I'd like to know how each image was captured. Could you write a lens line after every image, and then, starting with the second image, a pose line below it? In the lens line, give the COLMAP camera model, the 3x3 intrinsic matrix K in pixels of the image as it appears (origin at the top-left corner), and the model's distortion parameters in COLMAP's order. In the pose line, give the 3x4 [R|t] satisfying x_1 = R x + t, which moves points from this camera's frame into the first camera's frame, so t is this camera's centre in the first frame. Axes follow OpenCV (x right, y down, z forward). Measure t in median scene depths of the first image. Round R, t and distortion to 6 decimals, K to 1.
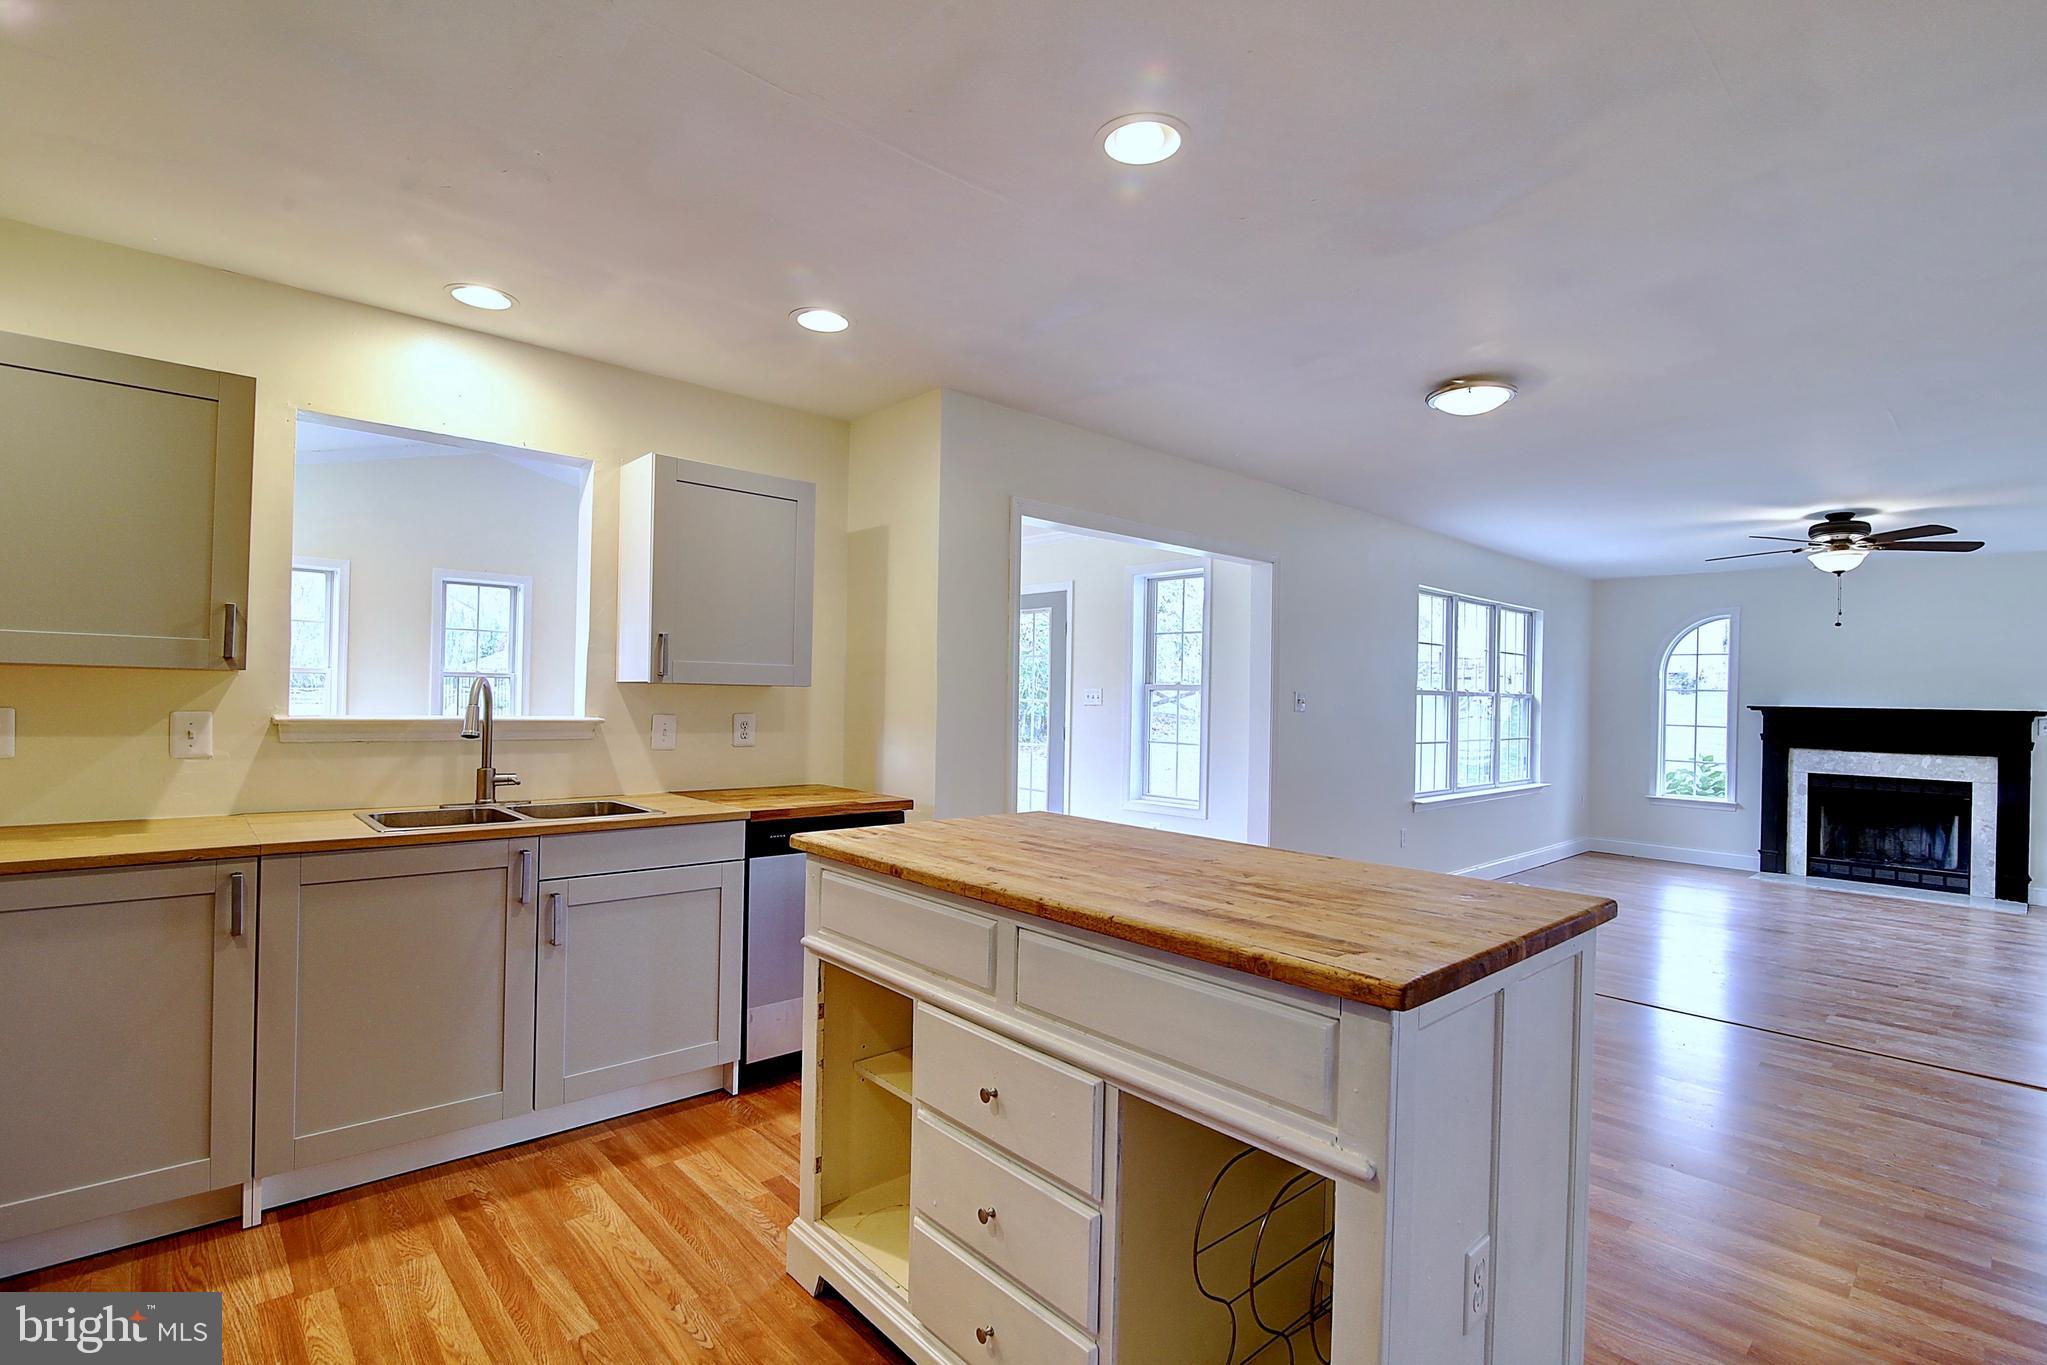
lens RADIAL K [[941.3, 0, 1029.7], [0, 941.3, 692.7], [0, 0, 1]] dist [-0.018834, 0.000376]
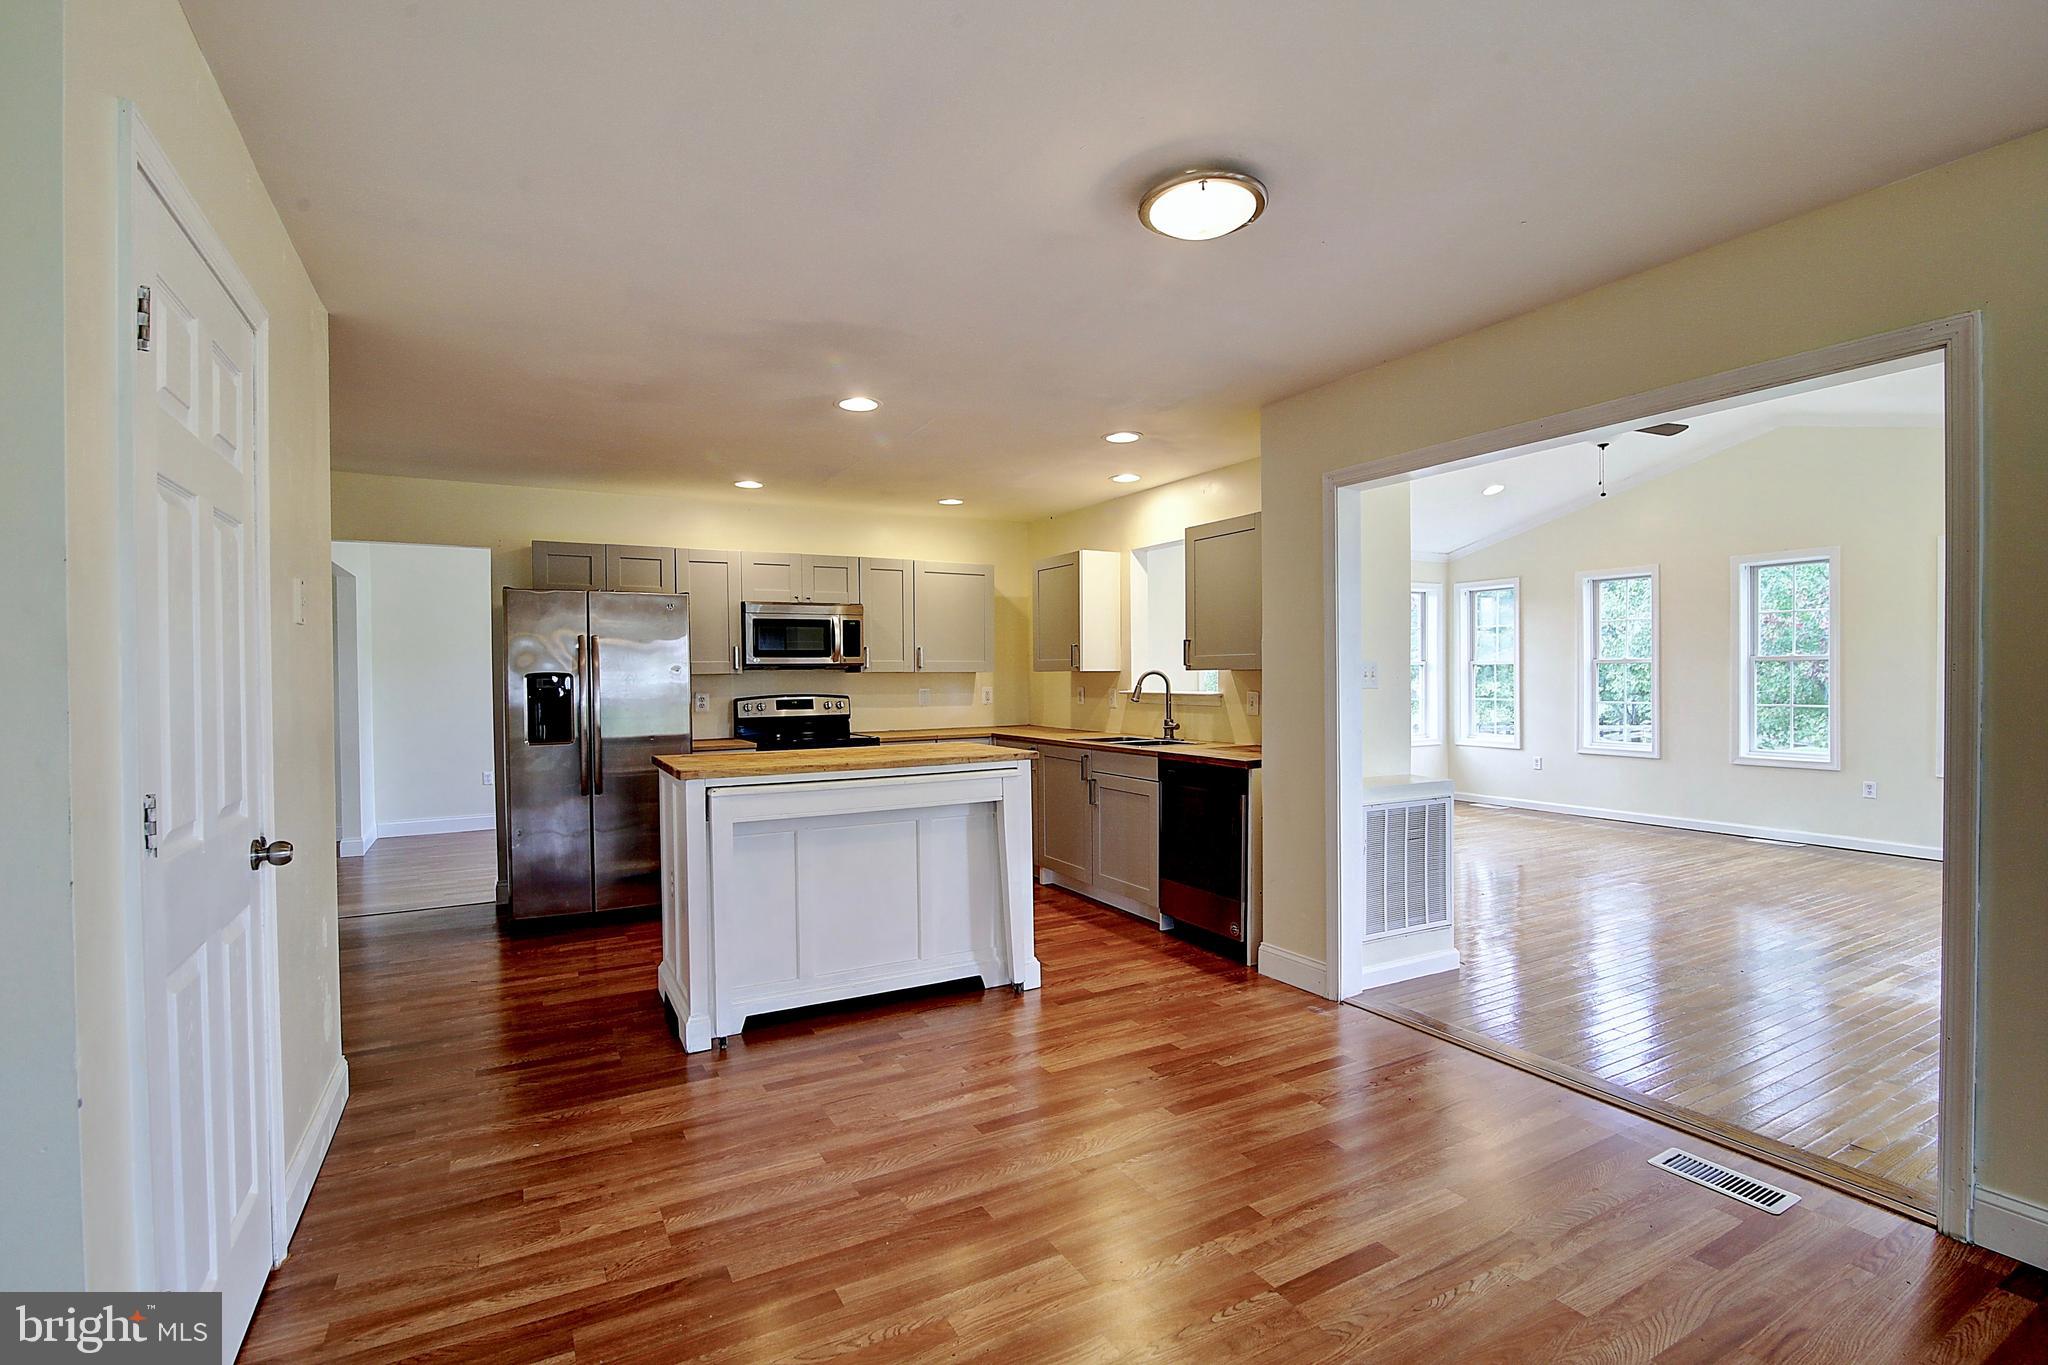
lens RADIAL K [[941.8, 0, 1028.1], [0, 941.8, 685.8], [0, 0, 1]] dist [-0.018834, 0.000376]
pose [[-0.234194, -0.007834, -0.972158, 1.557574], [0.008261, 0.999915, -0.010047, 0.037316], [0.972155, -0.010384, -0.234110, 1.406795]]
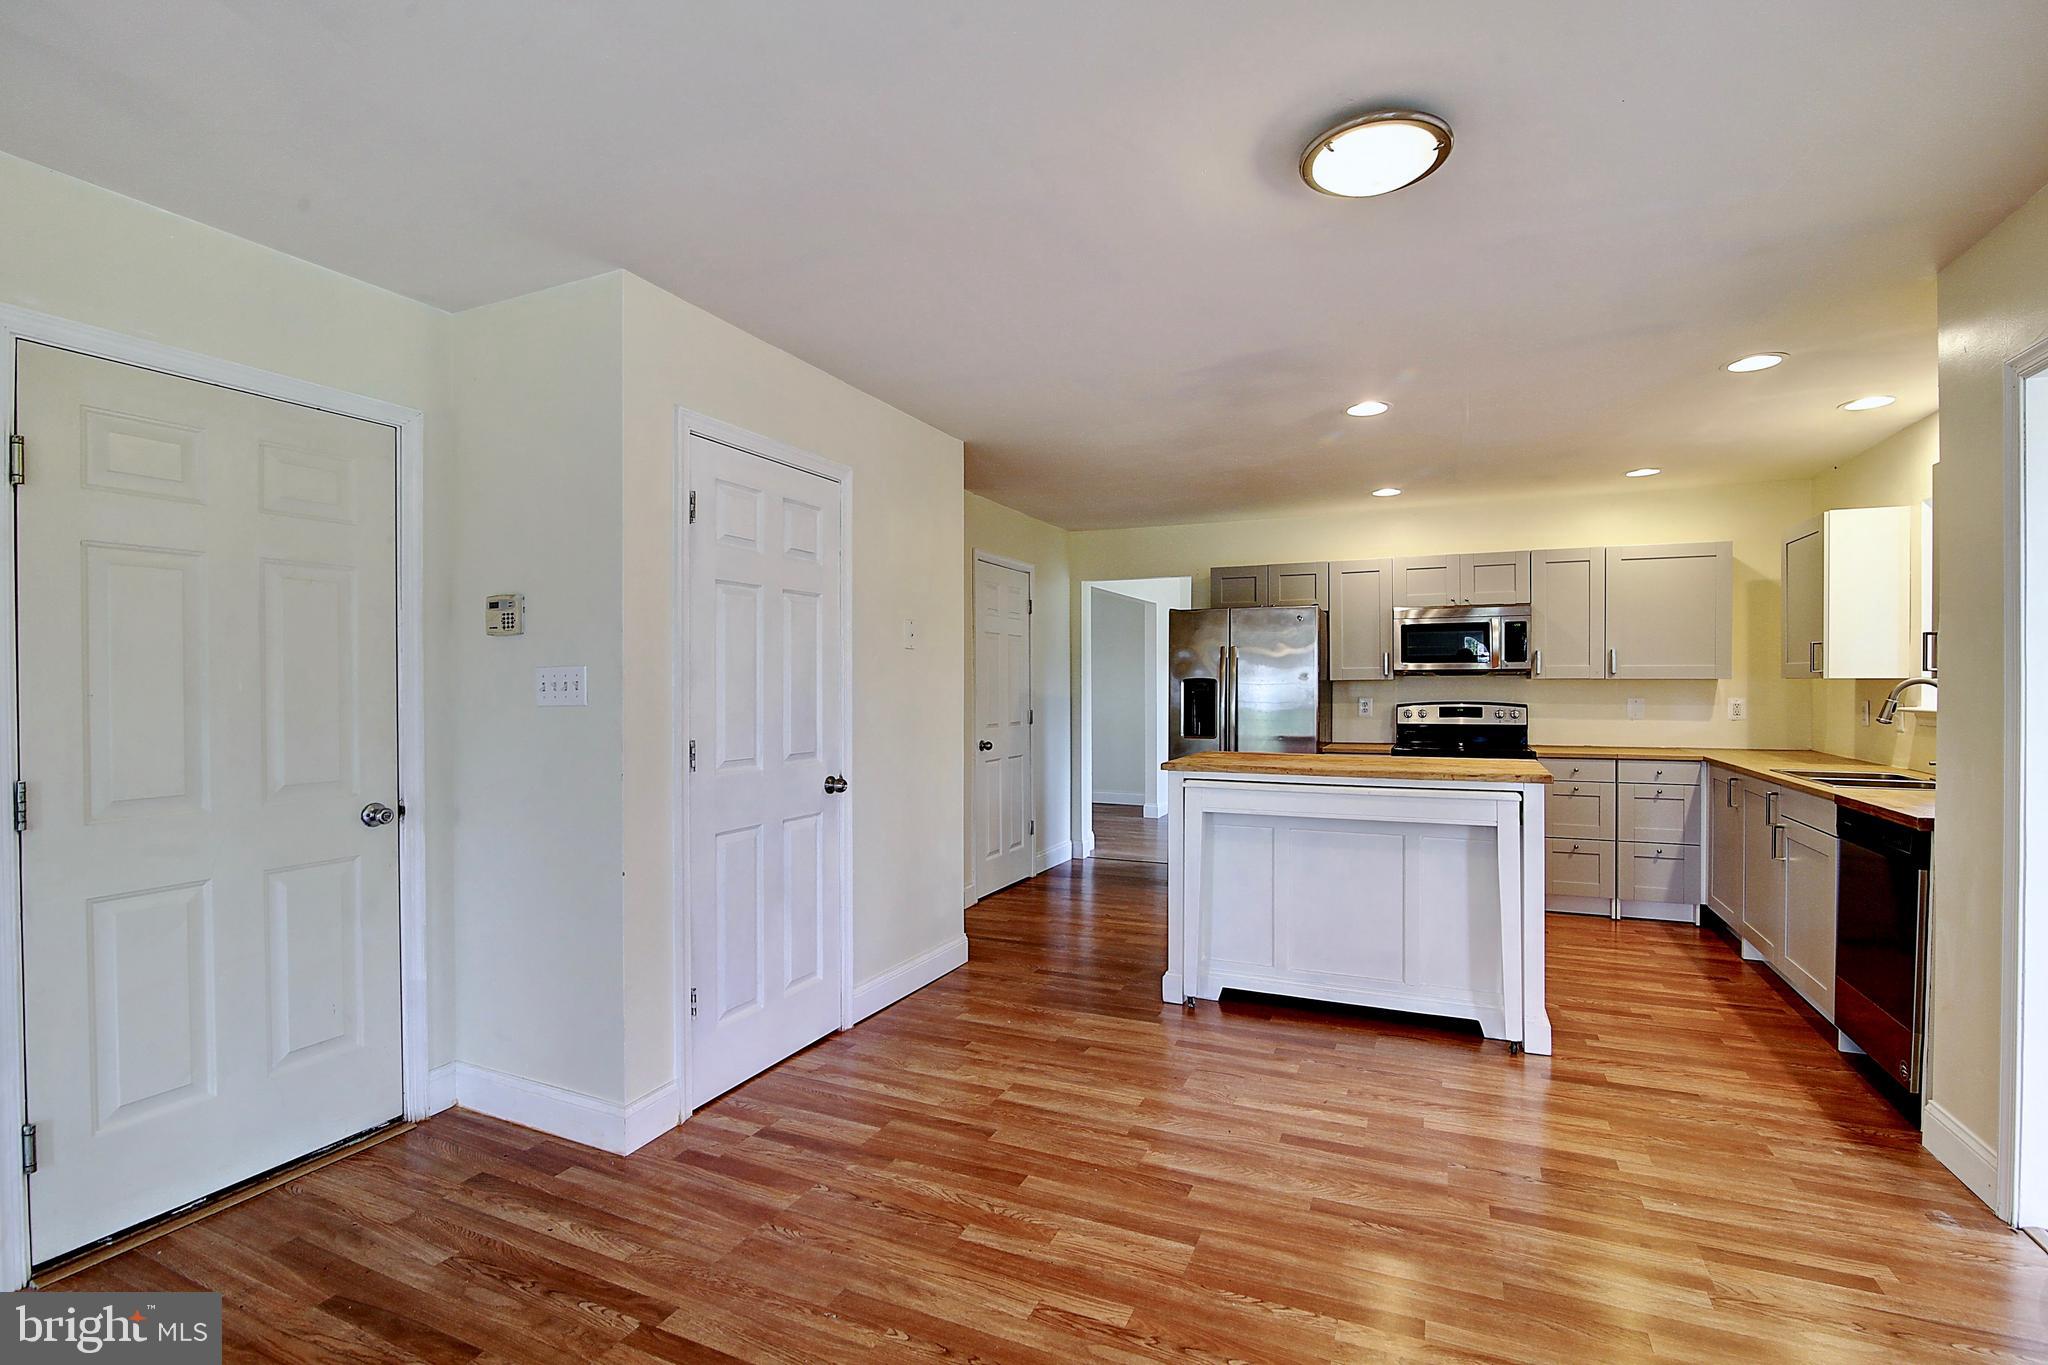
lens RADIAL K [[941.8, 0, 1023.5], [0, 941.8, 688.6], [0, 0, 1]] dist [-0.018834, 0.000376]
pose [[-0.919824, -0.017049, -0.391961, 1.221141], [-0.015762, 0.999855, -0.006501, 0.030007], [0.392015, 0.000198, -0.919959, 1.975871]]
